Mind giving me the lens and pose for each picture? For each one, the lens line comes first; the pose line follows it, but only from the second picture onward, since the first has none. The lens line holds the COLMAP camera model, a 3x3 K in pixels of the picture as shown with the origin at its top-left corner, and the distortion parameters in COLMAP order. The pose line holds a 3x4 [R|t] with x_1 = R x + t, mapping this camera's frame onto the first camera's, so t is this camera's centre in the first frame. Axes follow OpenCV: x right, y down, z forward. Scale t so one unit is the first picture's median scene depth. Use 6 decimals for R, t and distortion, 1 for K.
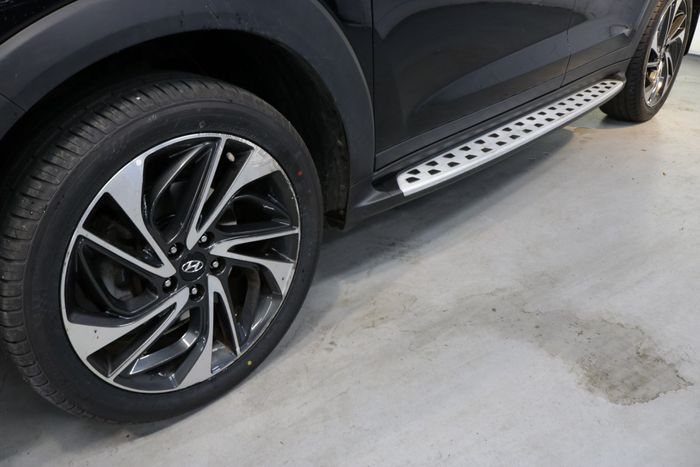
lens RADIAL K [[566.4, 0, 350.0], [0, 566.4, 233.5], [0, 0, 1]] dist [-0.158253, 0.133264]
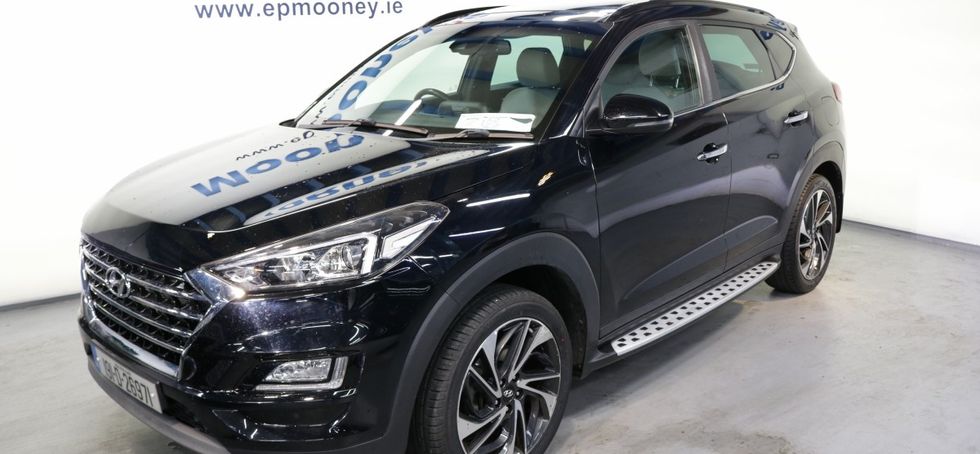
lens RADIAL K [[761.1, 0, 490.0], [0, 761.1, 227.0], [0, 0, 1]] dist [-0.120430, 0.003088]
pose [[0.999808, -0.016044, 0.011233, -0.247884], [0.018526, 0.960796, -0.276637, 0.147254], [-0.006354, 0.276792, 0.960909, -0.975891]]
